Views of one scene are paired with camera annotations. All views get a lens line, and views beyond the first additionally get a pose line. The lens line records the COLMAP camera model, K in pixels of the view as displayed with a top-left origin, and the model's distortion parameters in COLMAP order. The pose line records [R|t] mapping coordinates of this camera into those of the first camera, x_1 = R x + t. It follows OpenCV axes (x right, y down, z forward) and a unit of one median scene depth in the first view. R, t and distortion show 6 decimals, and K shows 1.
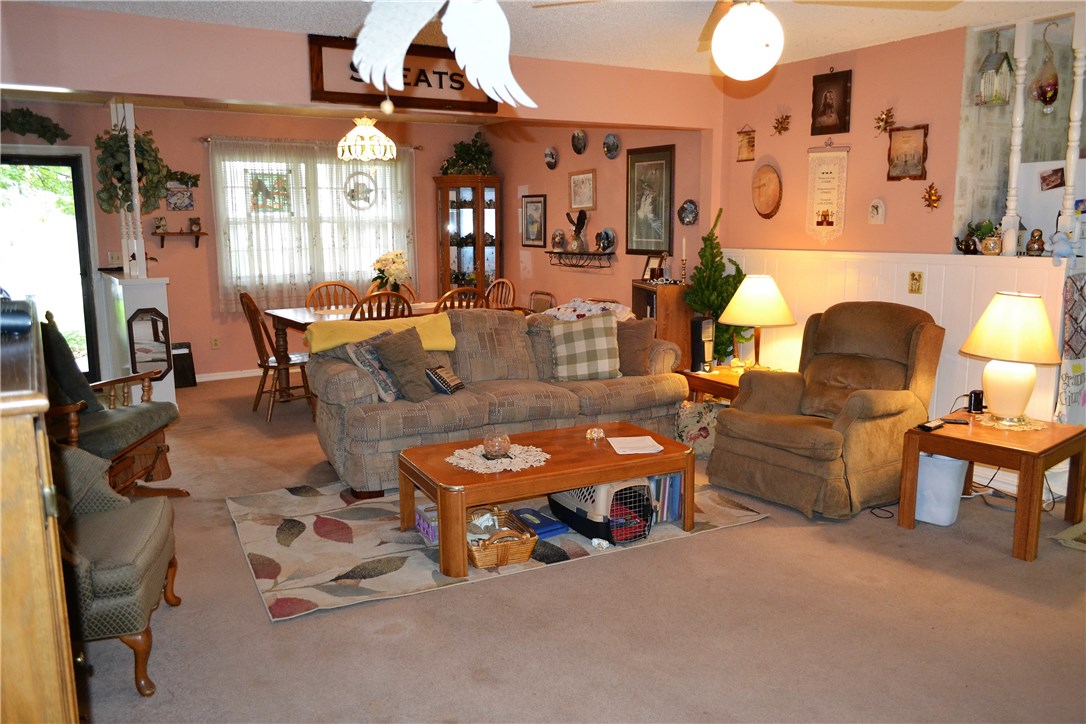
lens RADIAL K [[851.9, 0, 540.8], [0, 851.9, 364.8], [0, 0, 1]] dist [-0.000436, -0.002007]
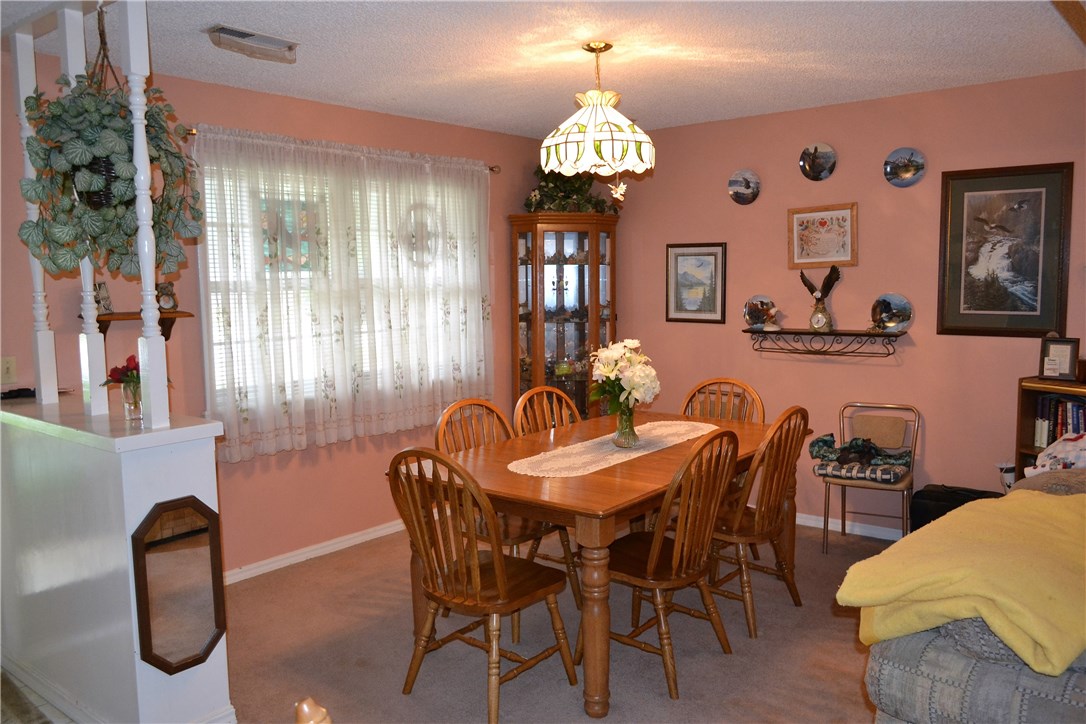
lens RADIAL K [[851.9, 0, 544.5], [0, 851.9, 359.5], [0, 0, 1]] dist [-0.000436, -0.002007]
pose [[0.946297, -0.037072, 0.321166, -0.347188], [0.059994, 0.996286, -0.061769, -0.080673], [-0.317684, 0.077720, 0.945006, 0.444470]]
